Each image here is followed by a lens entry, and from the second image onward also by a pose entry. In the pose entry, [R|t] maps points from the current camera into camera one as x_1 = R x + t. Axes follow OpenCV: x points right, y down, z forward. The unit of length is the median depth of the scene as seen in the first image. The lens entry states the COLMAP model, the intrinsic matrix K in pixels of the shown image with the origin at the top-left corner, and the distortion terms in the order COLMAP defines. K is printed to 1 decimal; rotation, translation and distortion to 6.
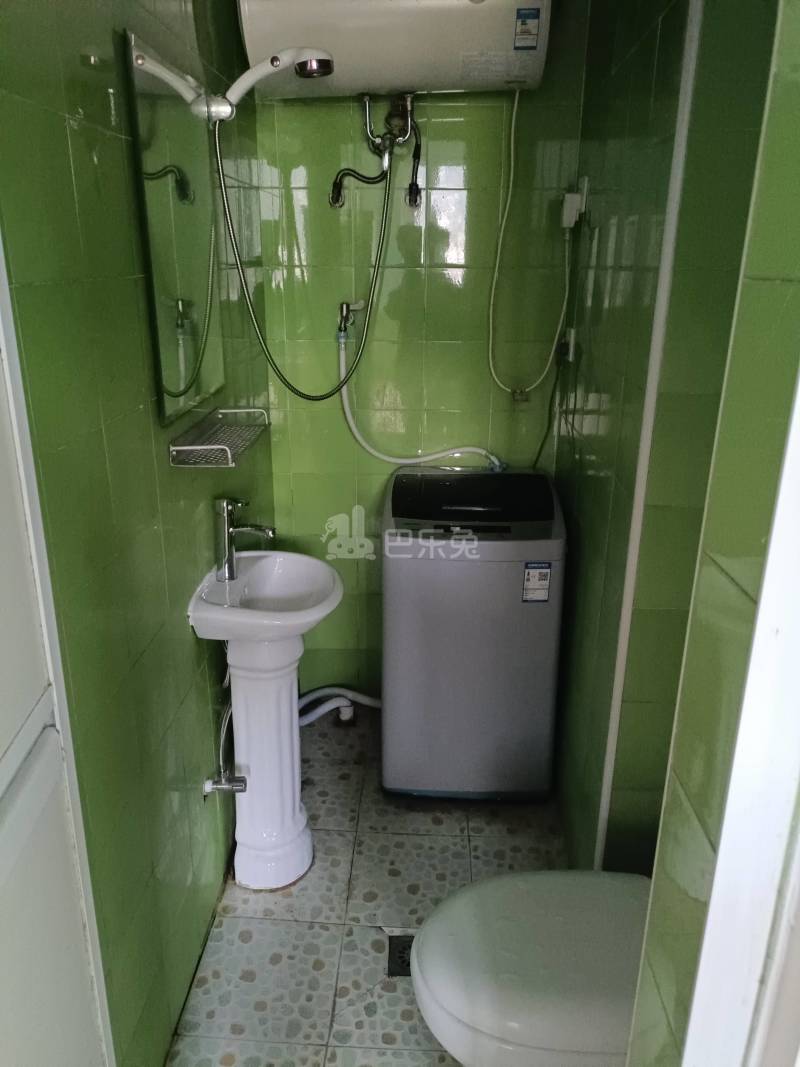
lens RADIAL K [[783.1, 0, 400.0], [0, 783.1, 533.5], [0, 0, 1]] dist [0.056920, -0.054731]
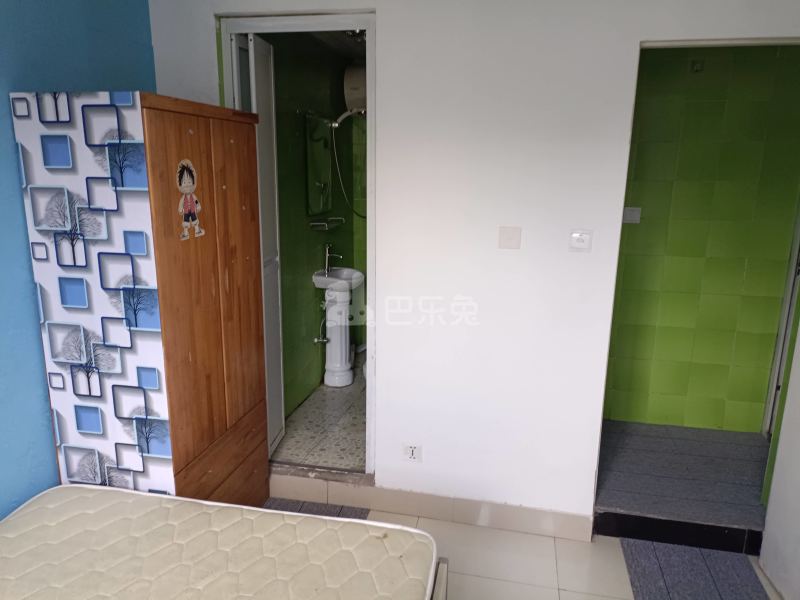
lens RADIAL K [[587.1, 0, 397.3], [0, 587.1, 300.2], [0, 0, 1]] dist [0.056920, -0.054731]
pose [[0.983359, 0.044777, -0.176068, 0.442927], [-0.063440, 0.992776, -0.101843, 0.373004], [0.170236, 0.111318, 0.979096, -1.139793]]
